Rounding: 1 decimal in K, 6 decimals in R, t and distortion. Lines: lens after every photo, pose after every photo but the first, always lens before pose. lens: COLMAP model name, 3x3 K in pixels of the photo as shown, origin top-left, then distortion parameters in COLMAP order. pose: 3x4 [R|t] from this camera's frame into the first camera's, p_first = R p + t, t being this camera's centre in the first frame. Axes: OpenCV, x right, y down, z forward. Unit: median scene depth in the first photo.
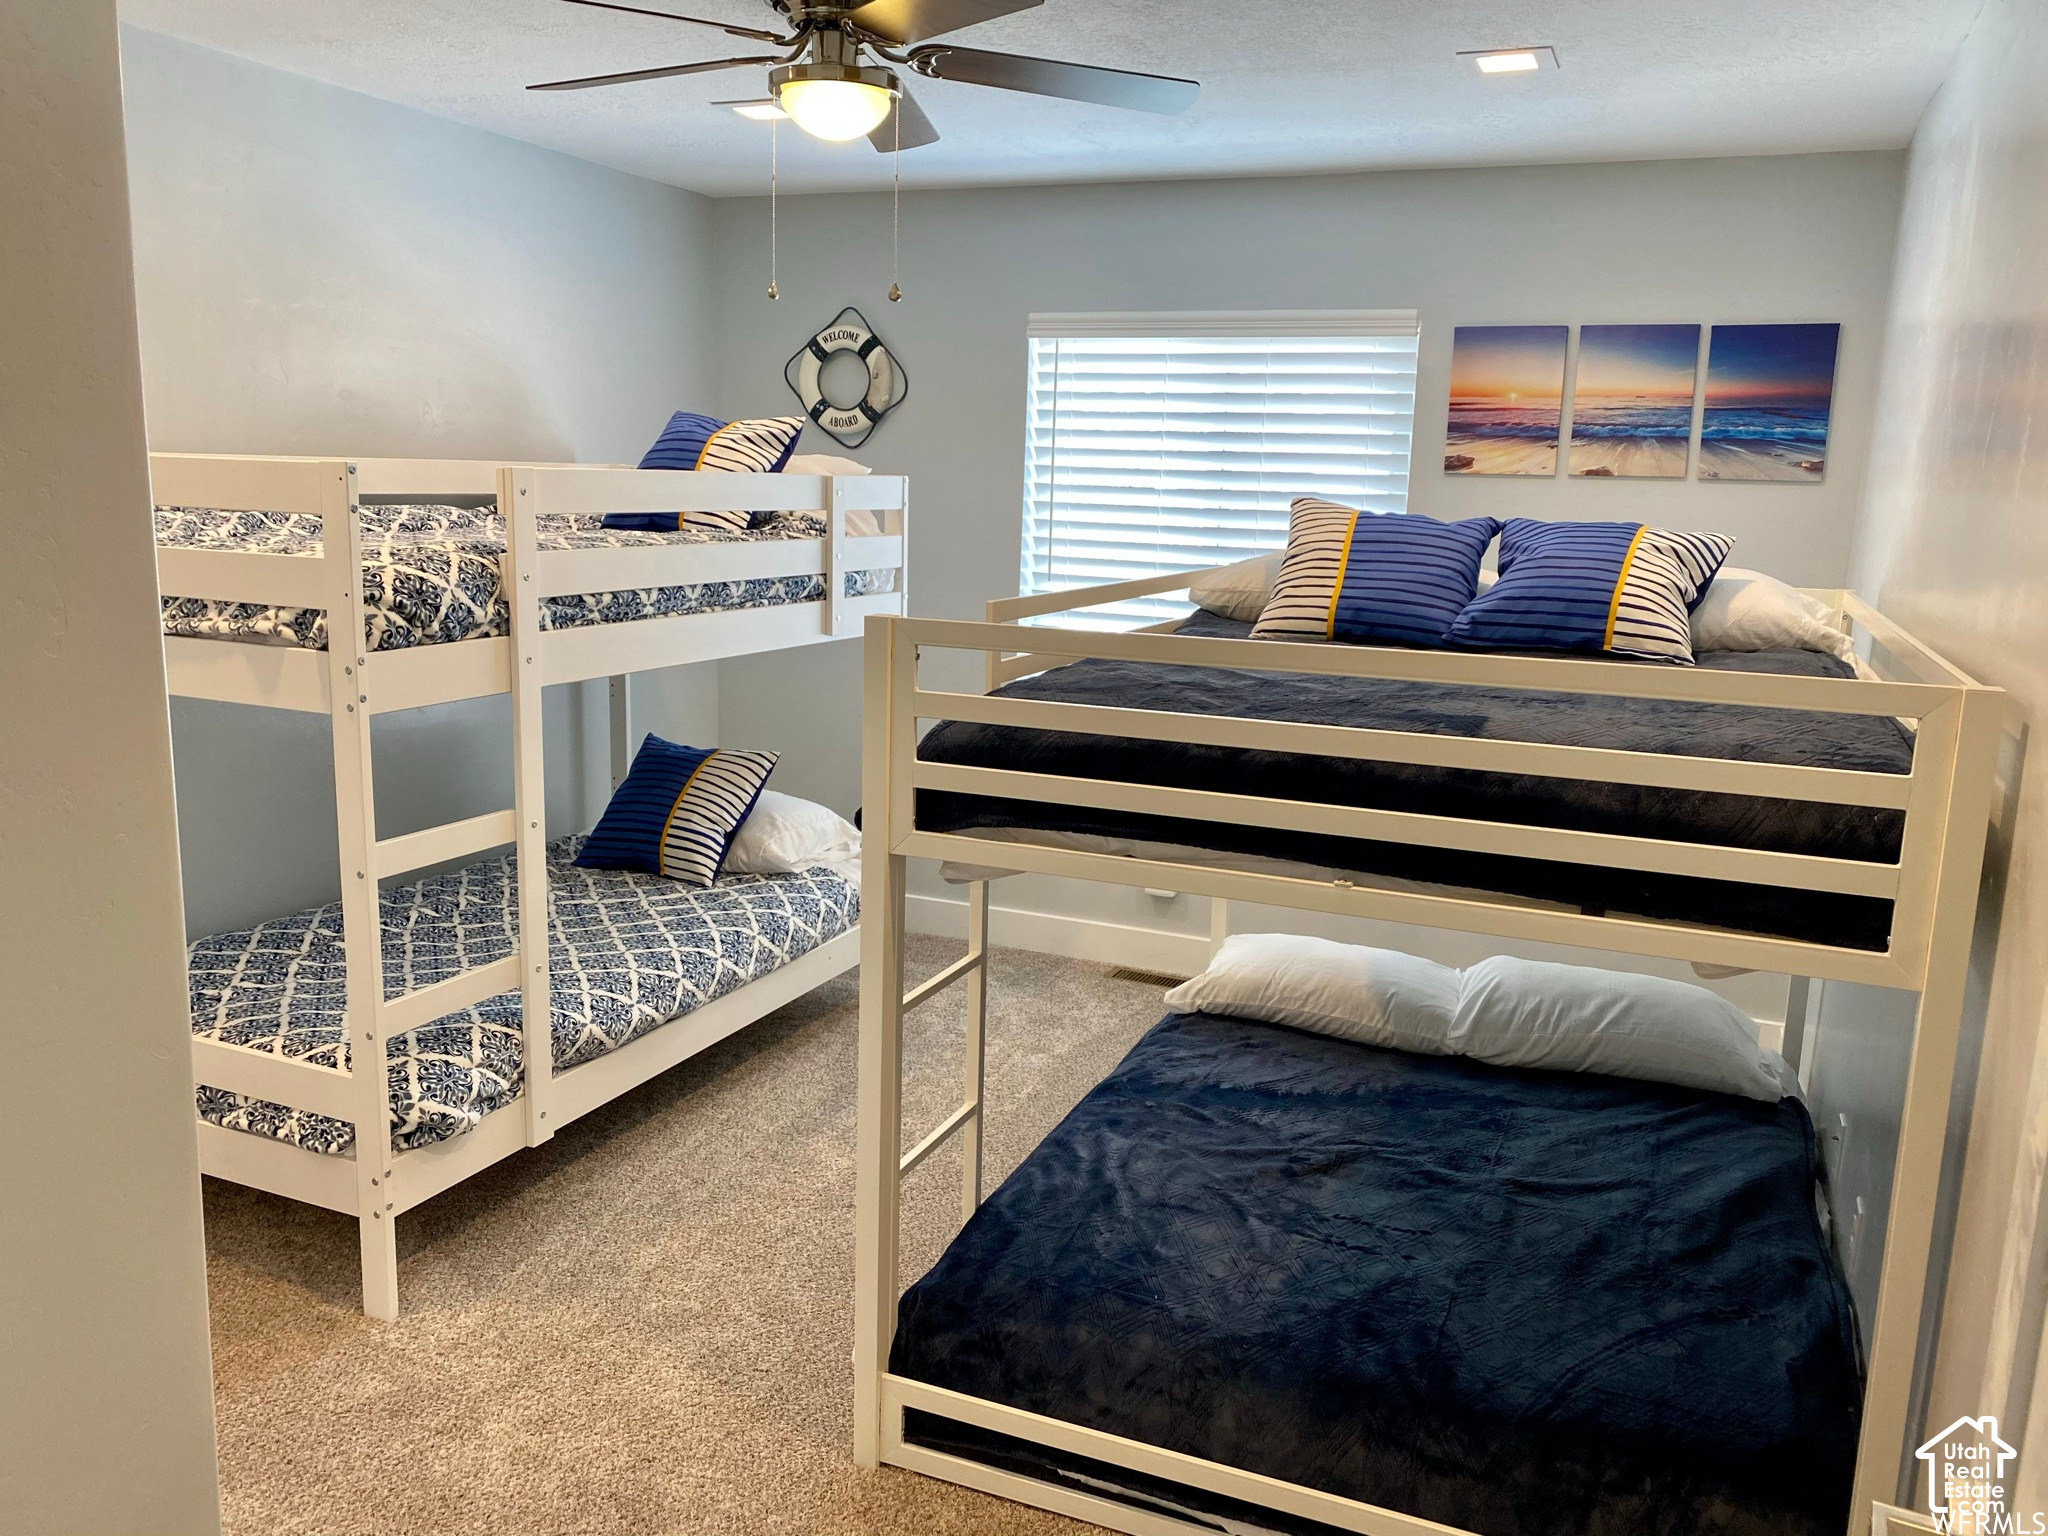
lens RADIAL K [[1557.9, 0, 1024.0], [0, 1557.9, 768.0], [0, 0, 1]] dist [0.137575, -0.228057]
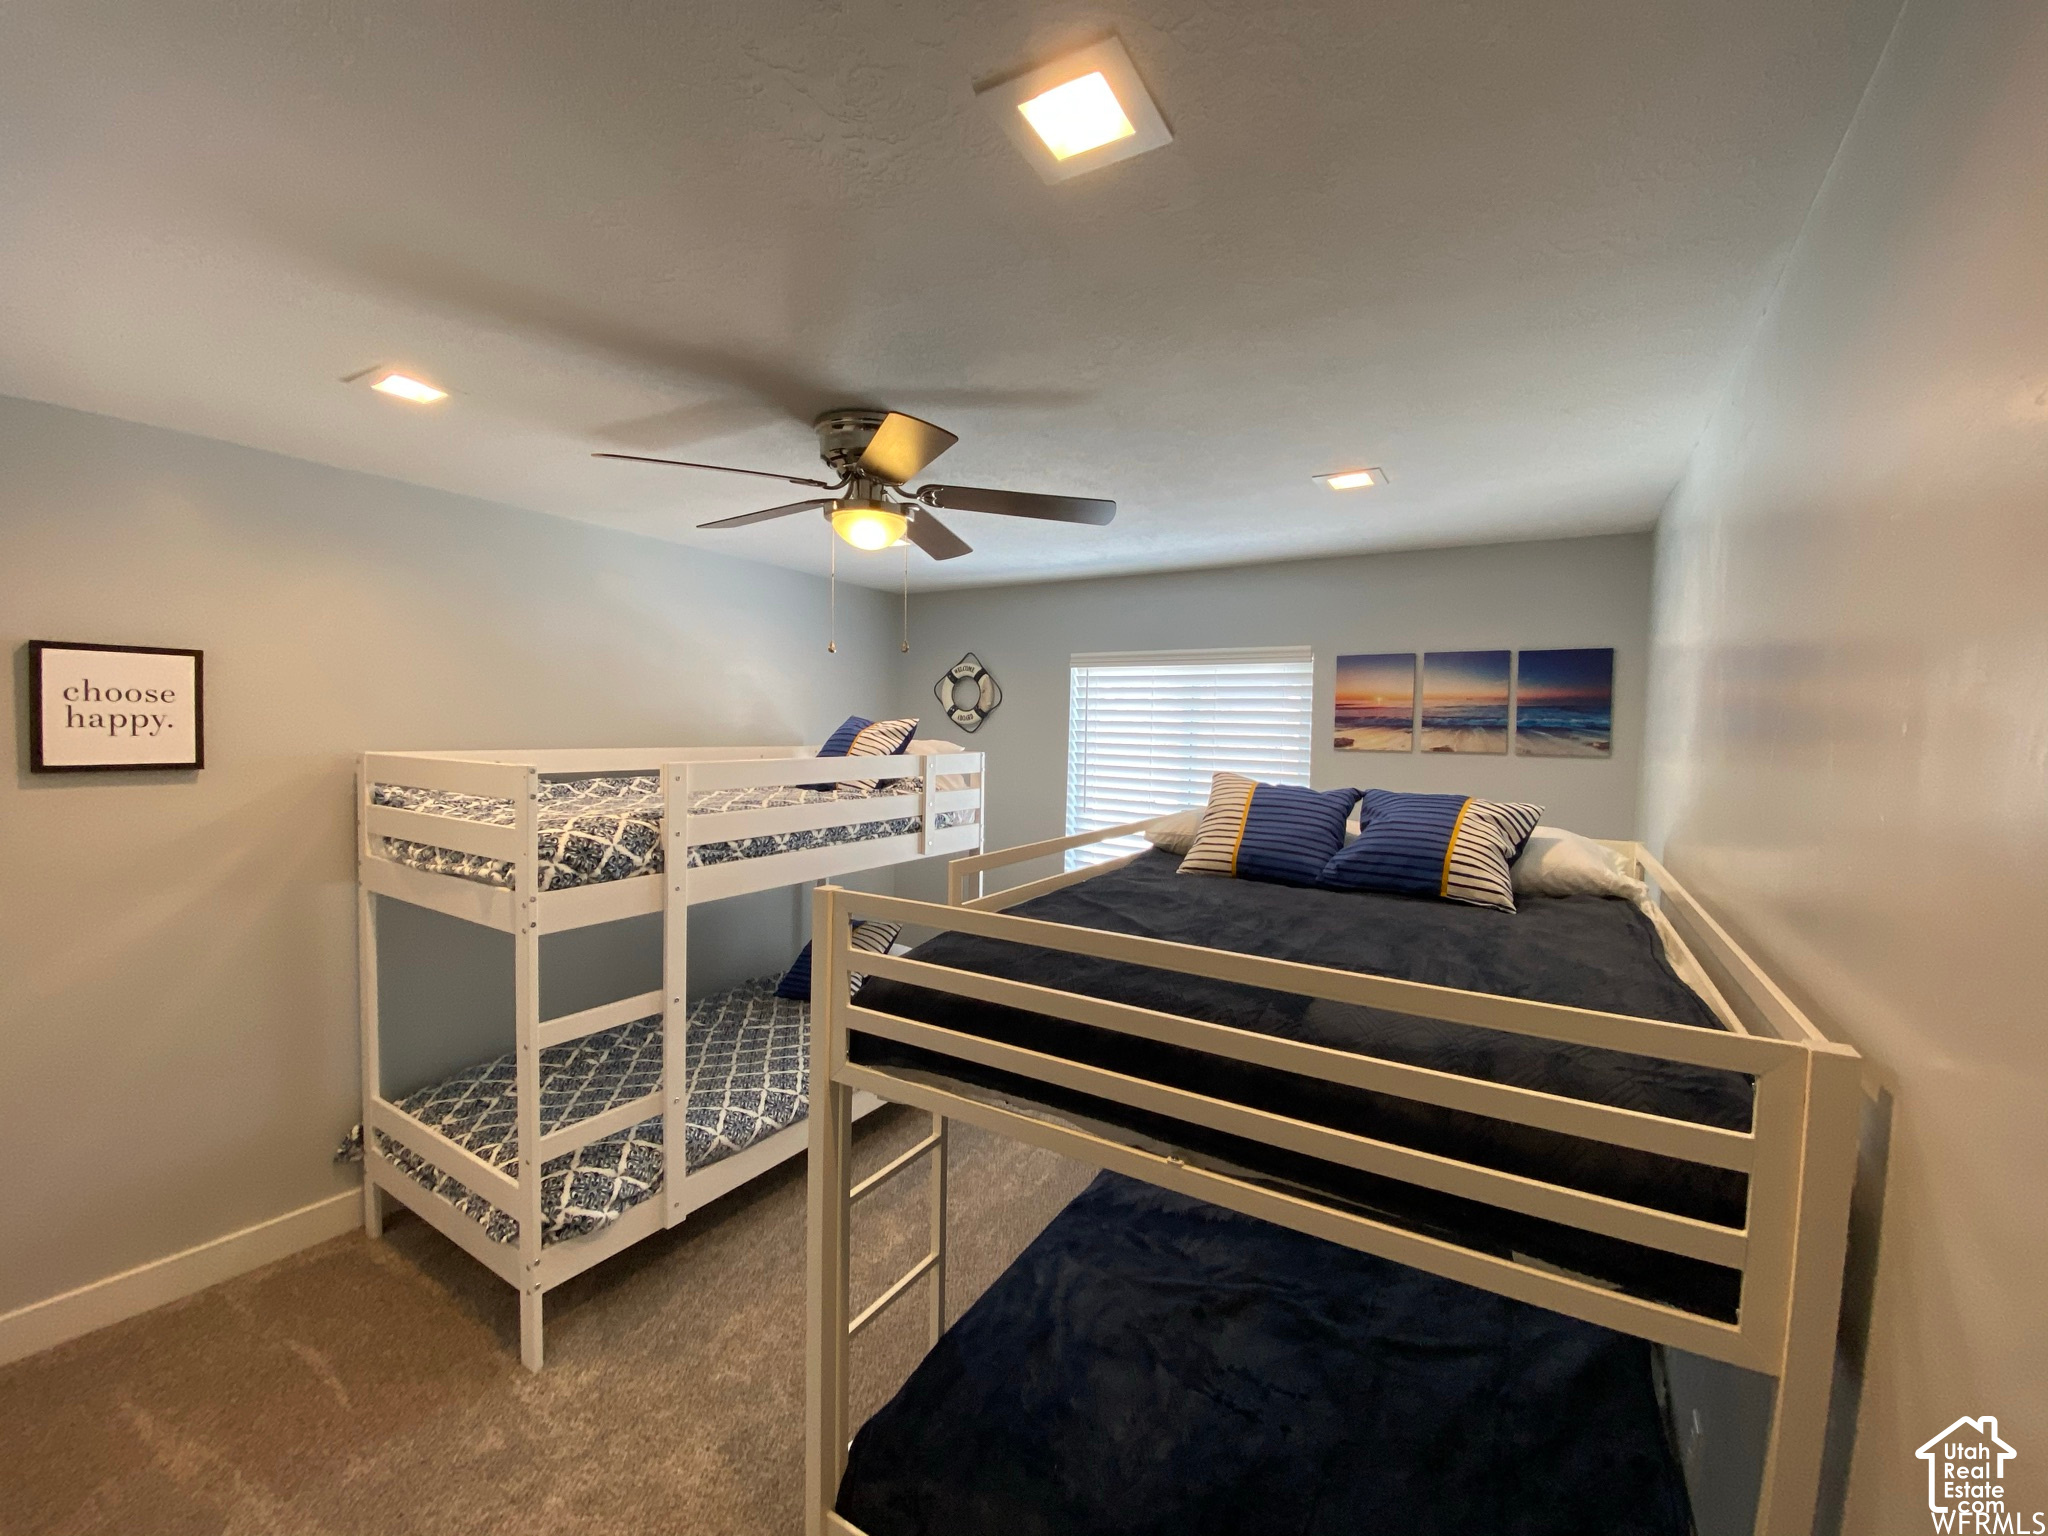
lens RADIAL K [[817.9, 0, 1024.0], [0, 817.9, 768.0], [0, 0, 1]] dist [0.040735, -0.033304]
pose [[0.988437, -0.004788, -0.151559, 0.125582], [-0.016436, 0.990229, -0.138476, -0.075977], [0.150741, 0.139366, 0.978700, 0.258238]]
